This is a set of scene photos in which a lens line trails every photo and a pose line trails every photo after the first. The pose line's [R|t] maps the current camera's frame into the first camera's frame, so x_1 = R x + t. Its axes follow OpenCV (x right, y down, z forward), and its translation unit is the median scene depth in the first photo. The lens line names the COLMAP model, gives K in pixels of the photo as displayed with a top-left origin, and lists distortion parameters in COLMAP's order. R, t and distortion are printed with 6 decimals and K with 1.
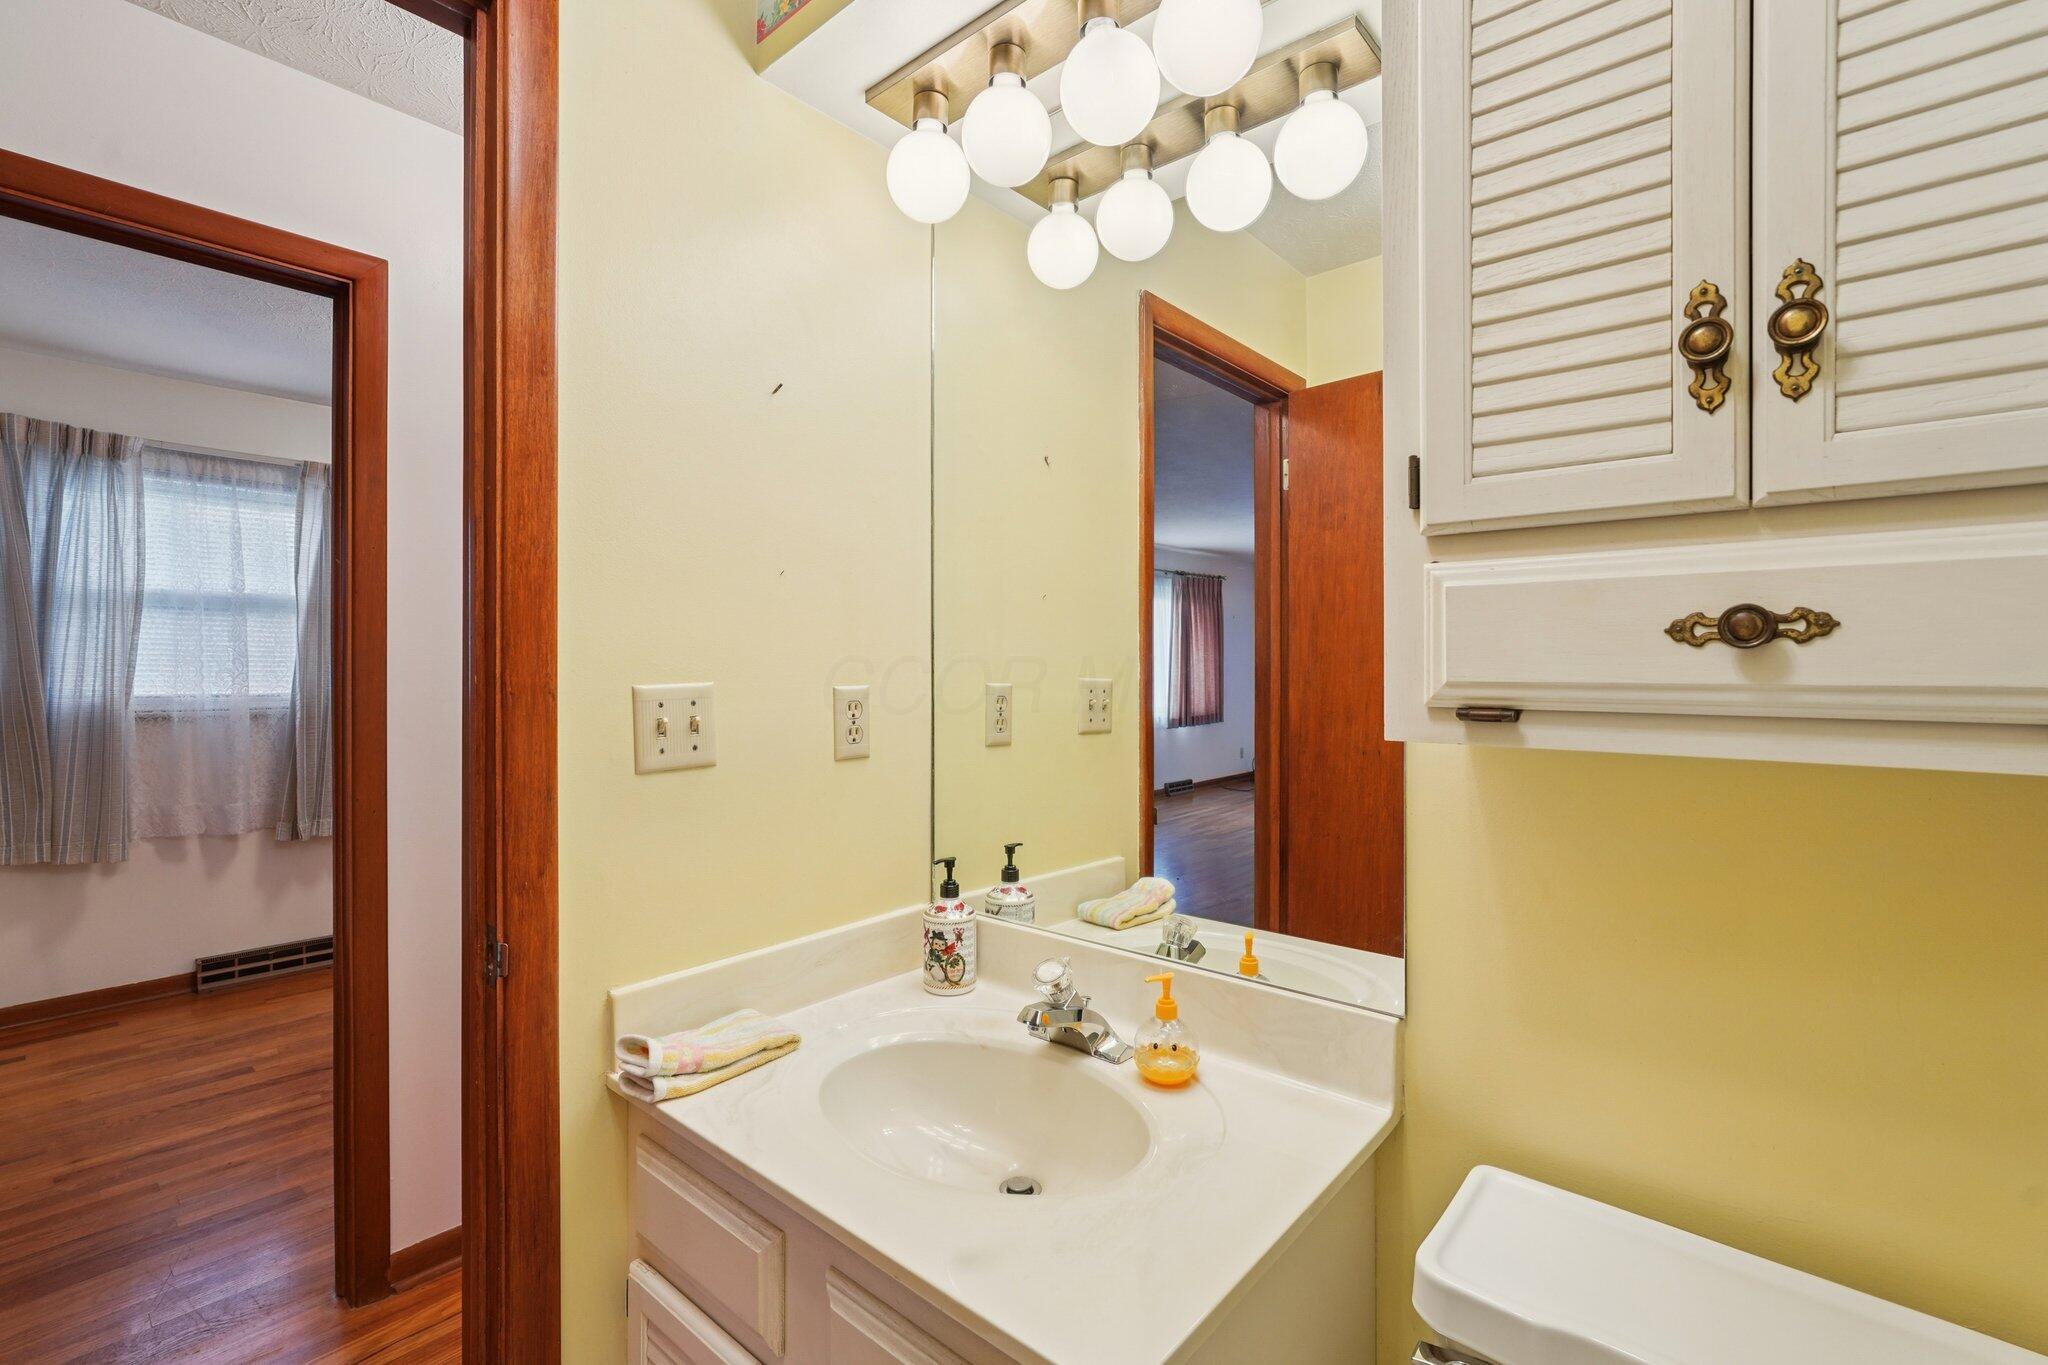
lens RADIAL K [[902.8, 0, 1029.0], [0, 902.8, 674.4], [0, 0, 1]] dist [-0.011732, 0.005881]
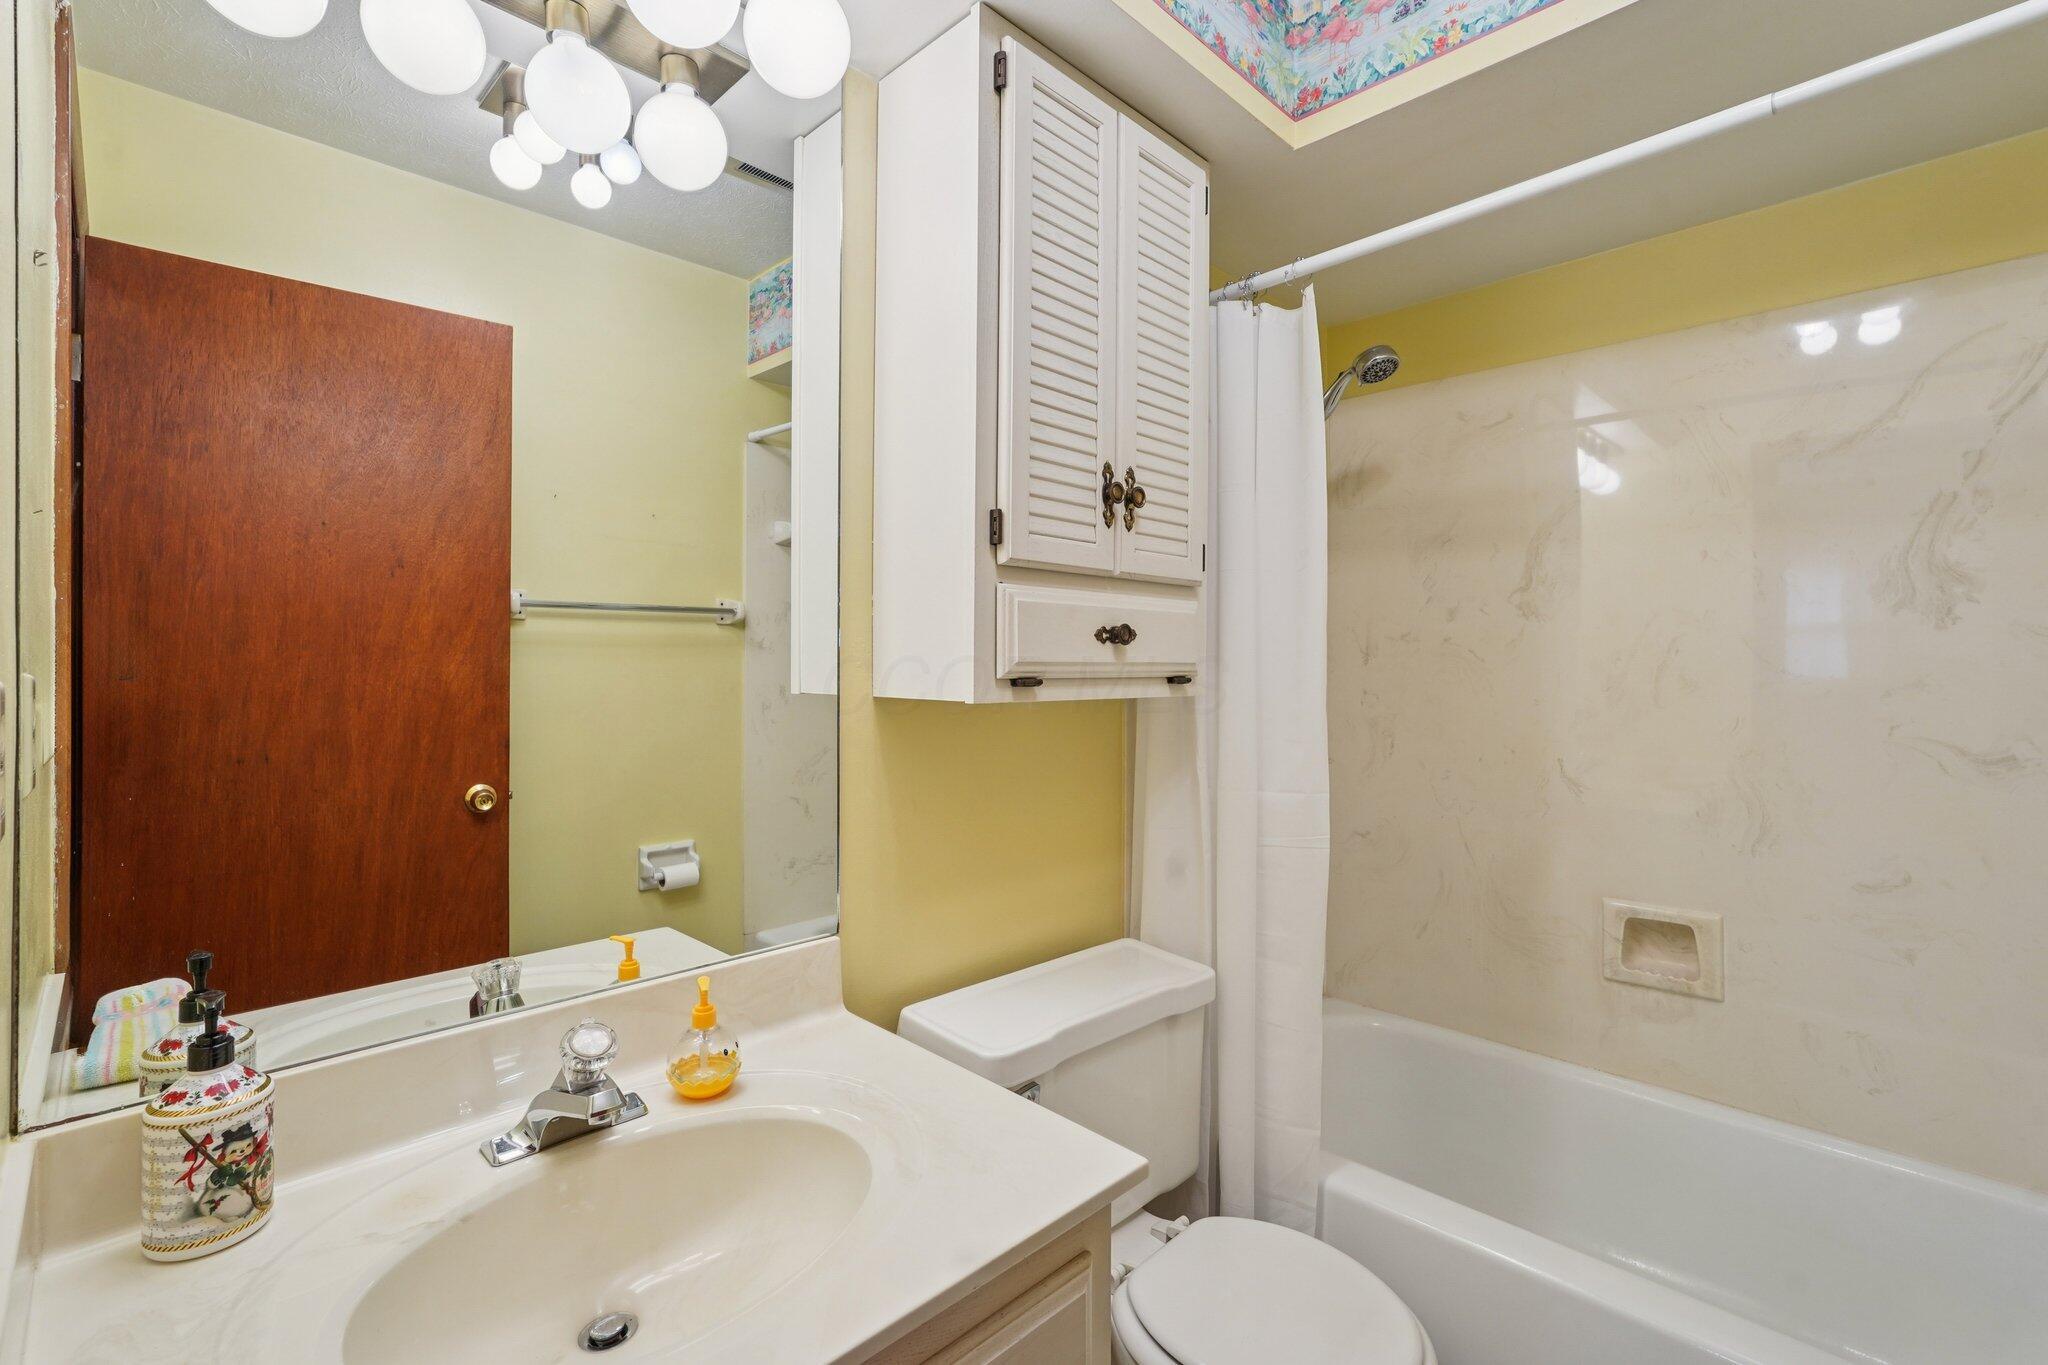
lens RADIAL K [[902.8, 0, 1027.7], [0, 902.8, 667.7], [0, 0, 1]] dist [-0.011732, 0.005881]
pose [[0.080202, -0.009959, 0.996729, -1.125492], [0.001445, 0.999950, 0.009875, 0.003061], [-0.996778, 0.000648, 0.080213, 0.894066]]
